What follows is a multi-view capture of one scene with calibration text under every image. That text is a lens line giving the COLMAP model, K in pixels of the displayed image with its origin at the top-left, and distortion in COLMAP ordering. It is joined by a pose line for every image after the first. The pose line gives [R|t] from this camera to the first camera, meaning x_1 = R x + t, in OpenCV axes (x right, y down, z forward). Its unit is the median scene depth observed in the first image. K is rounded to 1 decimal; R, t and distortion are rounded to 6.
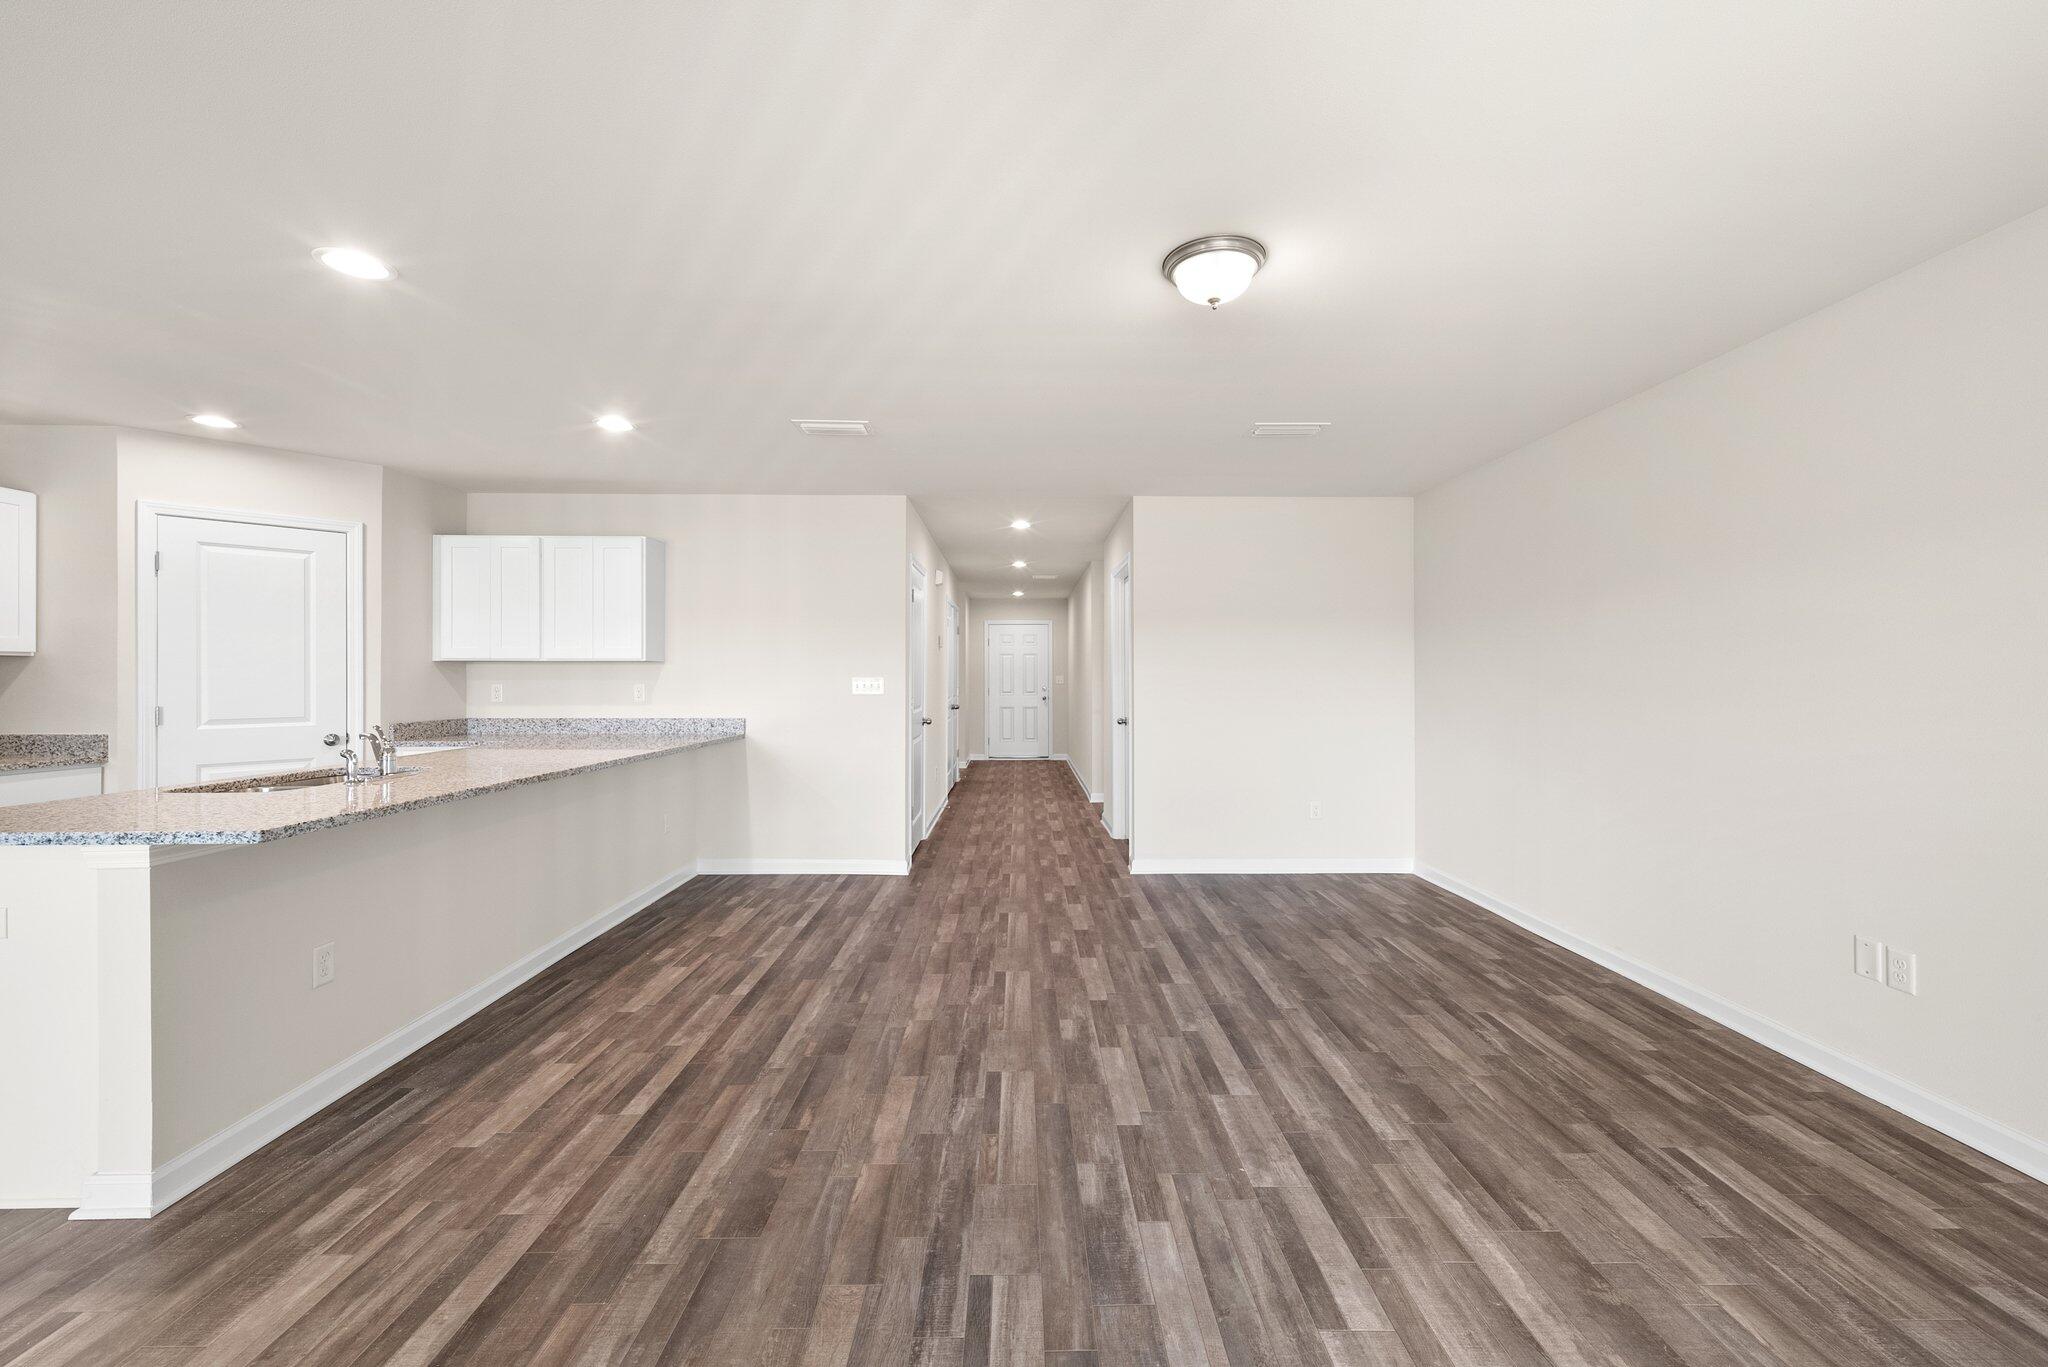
lens RADIAL K [[822.2, 0, 1033.5], [0, 822.2, 674.9], [0, 0, 1]] dist [0.005682, -0.001001]
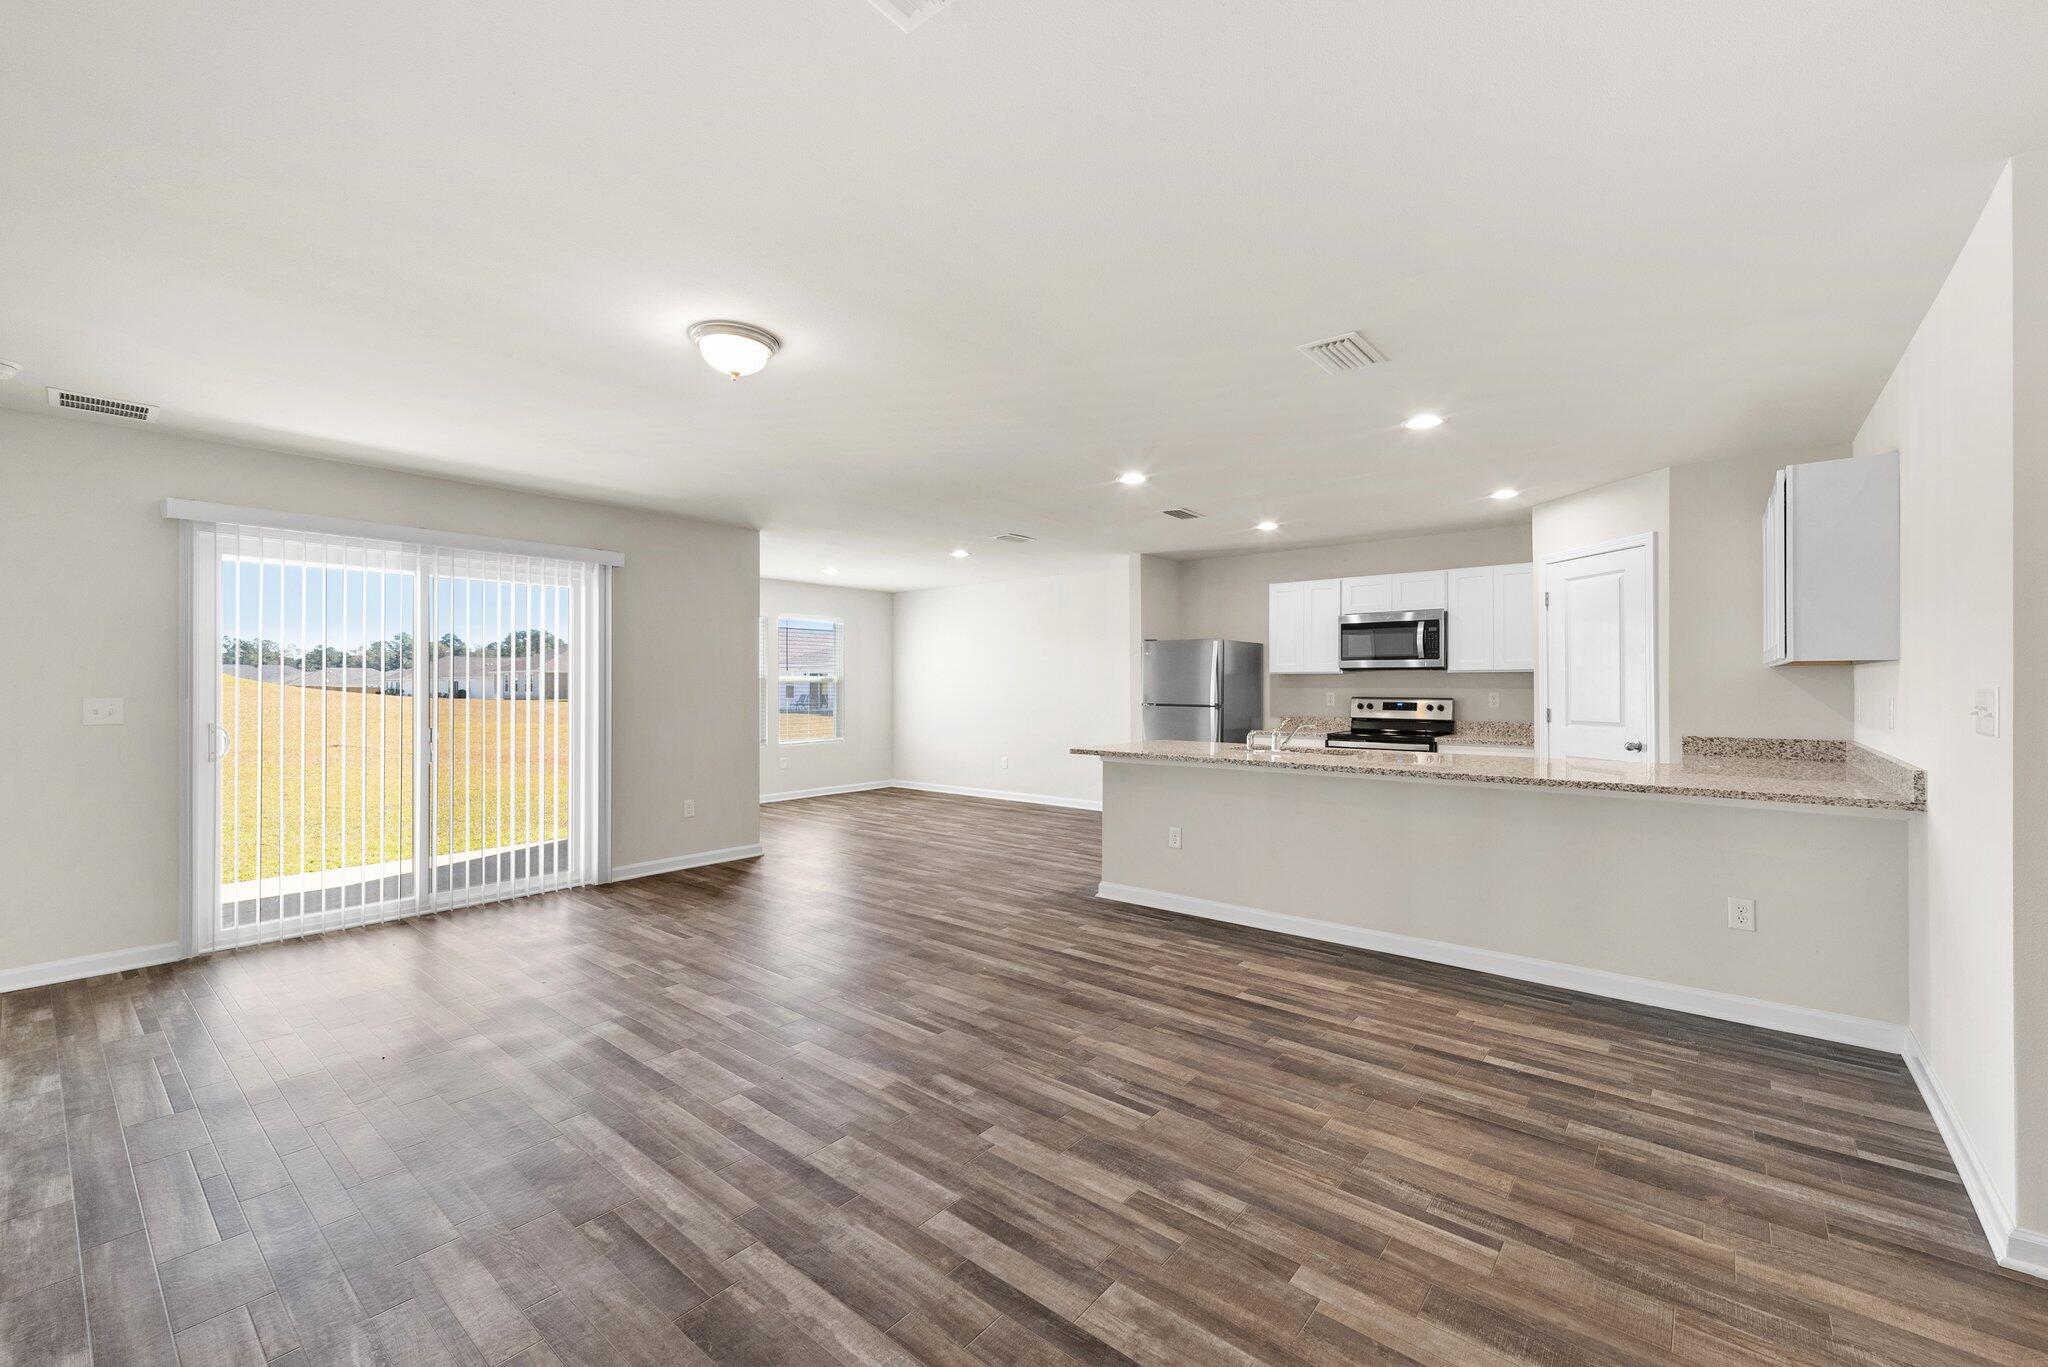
lens RADIAL K [[822.2, 0, 1036.5], [0, 822.2, 684.5], [0, 0, 1]] dist [0.005682, -0.001001]
pose [[-0.638999, 0.001627, -0.769206, 0.637156], [0.003495, 0.999994, -0.000788, -0.001662], [0.769199, -0.003192, -0.639001, 1.560258]]
